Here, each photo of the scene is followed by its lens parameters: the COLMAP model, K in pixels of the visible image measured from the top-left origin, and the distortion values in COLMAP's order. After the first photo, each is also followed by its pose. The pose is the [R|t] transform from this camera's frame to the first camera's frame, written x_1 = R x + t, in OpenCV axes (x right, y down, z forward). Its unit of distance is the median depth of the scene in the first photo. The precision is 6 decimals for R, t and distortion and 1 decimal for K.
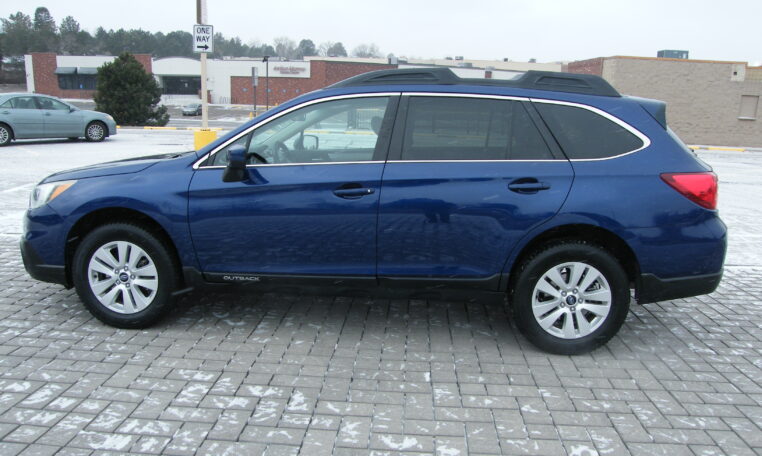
lens RADIAL K [[597.0, 0, 384.7], [0, 597.0, 229.5], [0, 0, 1]] dist [-0.160548, 0.137517]
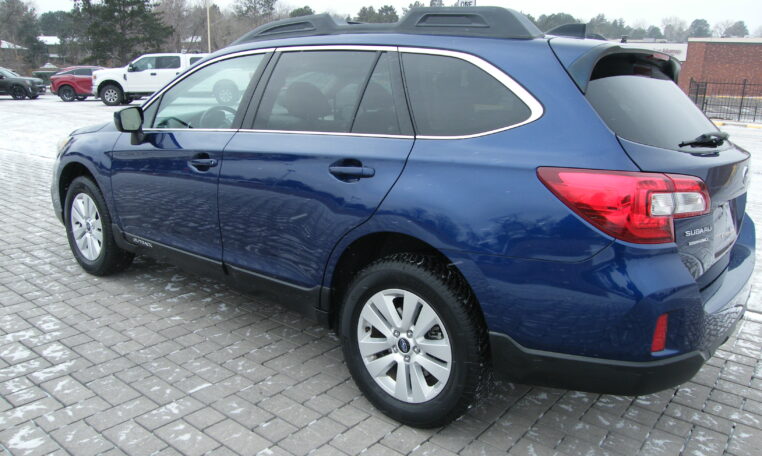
lens RADIAL K [[597.0, 0, 384.7], [0, 597.0, 229.5], [0, 0, 1]] dist [-0.160548, 0.137517]
pose [[0.825474, 0.133715, -0.548373, 0.655869], [-0.117821, 0.990952, 0.064276, -0.052721], [0.552006, 0.011552, 0.833760, 0.418224]]
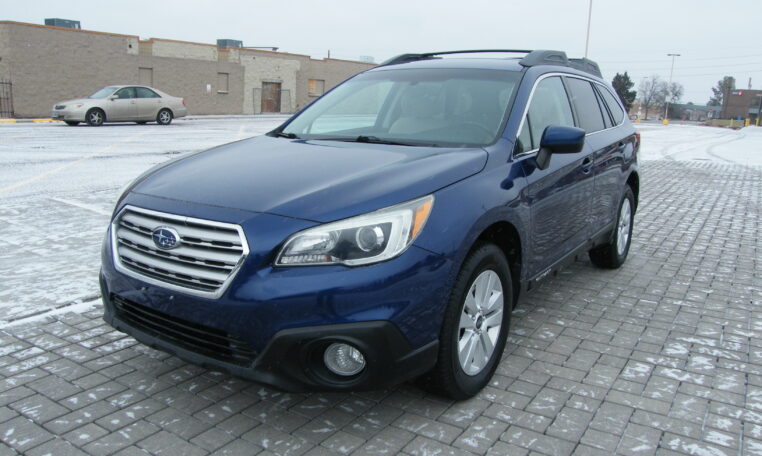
lens RADIAL K [[597.0, 0, 384.7], [0, 597.0, 229.5], [0, 0, 1]] dist [-0.160548, 0.137517]
pose [[0.501161, -0.195775, 0.842918, -1.153895], [0.155523, 0.978589, 0.134819, -0.151504], [-0.851264, 0.063527, 0.520878, 0.757698]]
